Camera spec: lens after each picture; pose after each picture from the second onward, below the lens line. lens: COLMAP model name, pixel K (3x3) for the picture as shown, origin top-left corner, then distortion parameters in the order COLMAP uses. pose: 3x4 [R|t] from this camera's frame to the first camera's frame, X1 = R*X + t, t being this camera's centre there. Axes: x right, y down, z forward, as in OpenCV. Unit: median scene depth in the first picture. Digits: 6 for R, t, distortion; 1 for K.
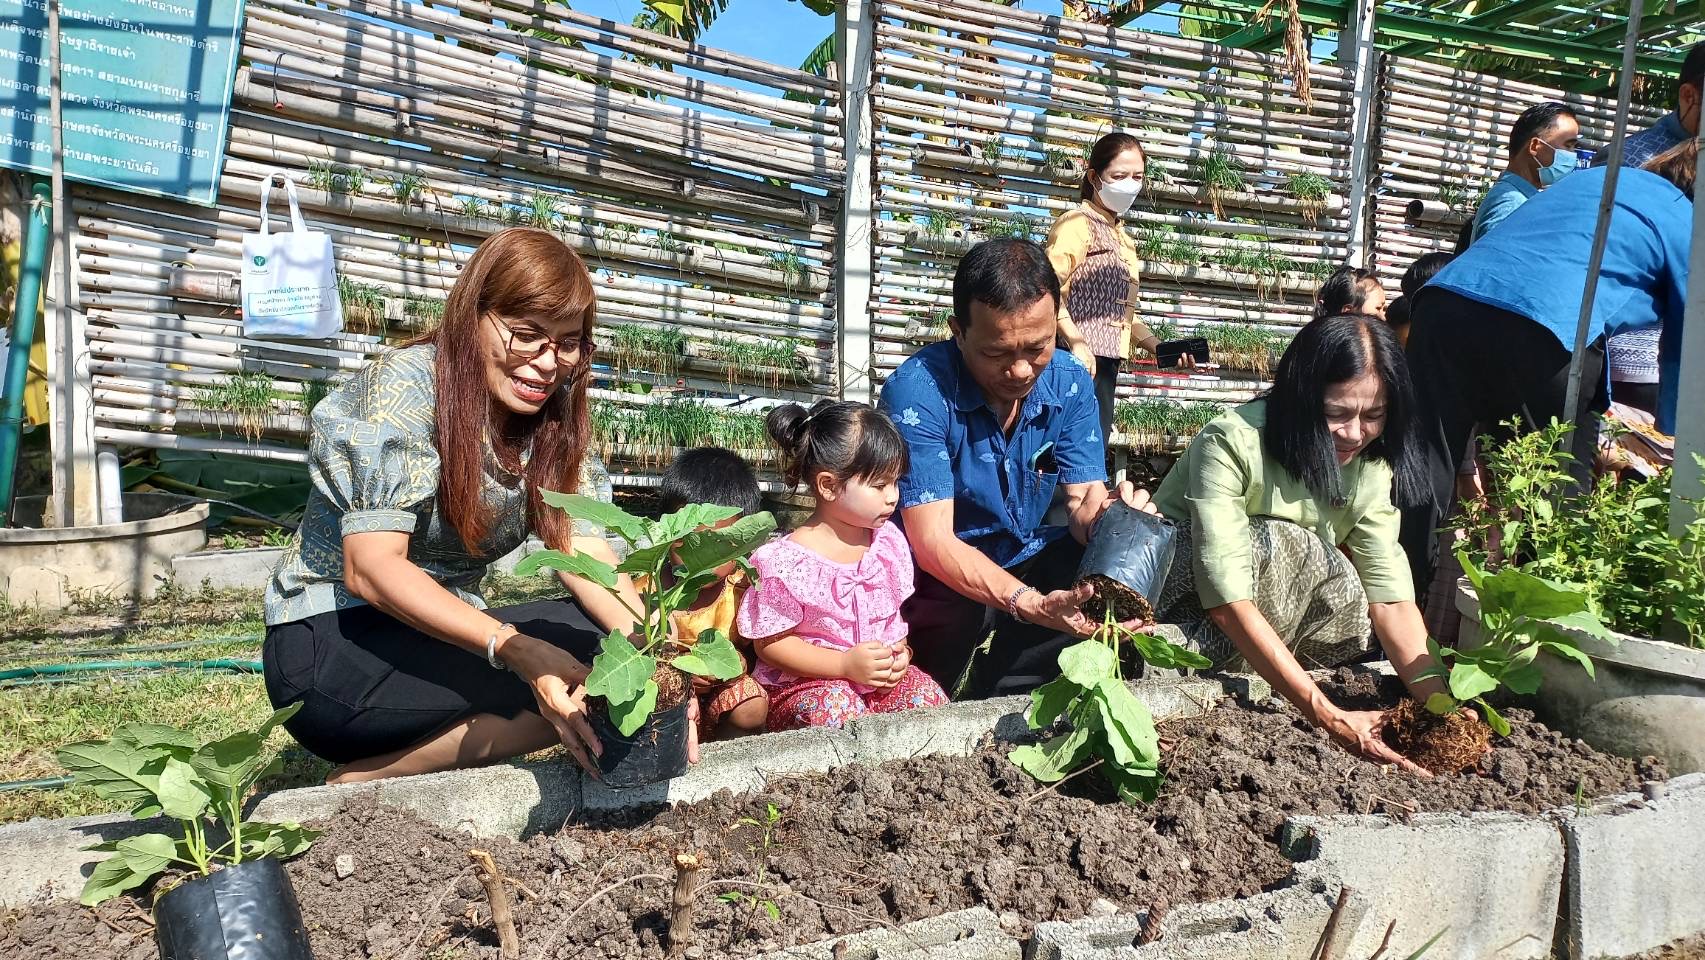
lens RADIAL K [[1279.7, 0, 852.5], [0, 1279.7, 480.0], [0, 0, 1]] dist [0.056401, -0.005974]
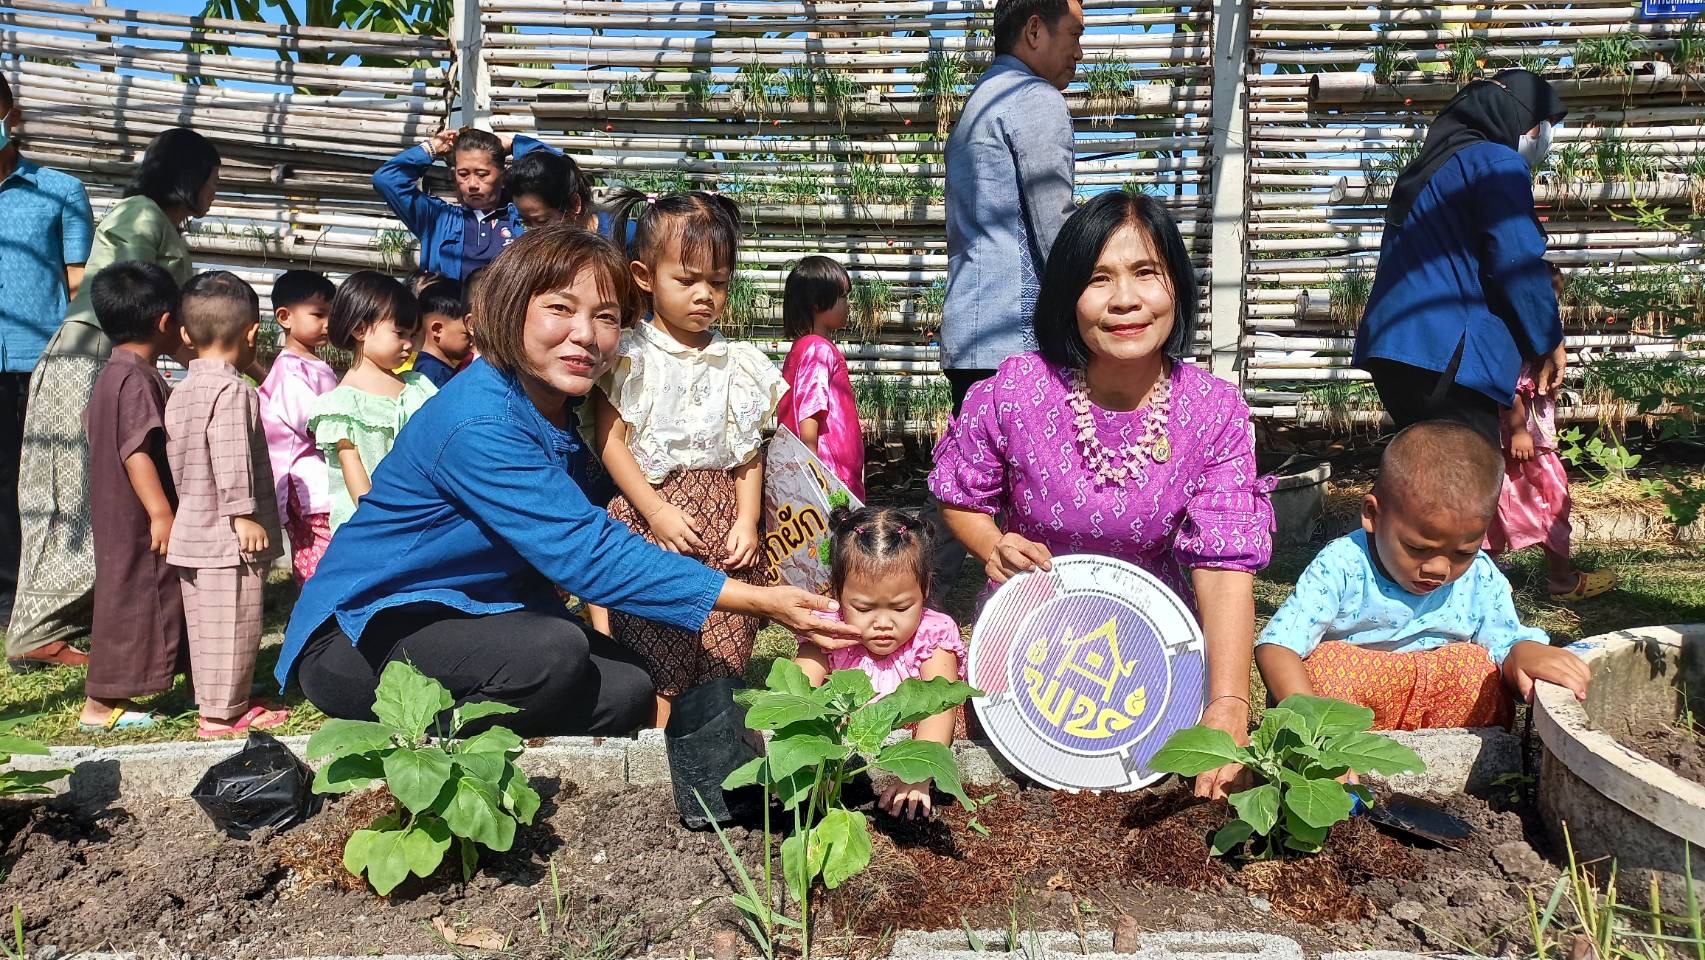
lens RADIAL K [[1257.2, 0, 856.7], [0, 1257.2, 486.8], [0, 0, 1]] dist [0.034136, -0.008927]
pose [[0.863018, 0.018342, -0.504840, 0.655394], [-0.006262, 0.999652, 0.025615, -0.015343], [0.505134, -0.018945, 0.862833, 0.340088]]
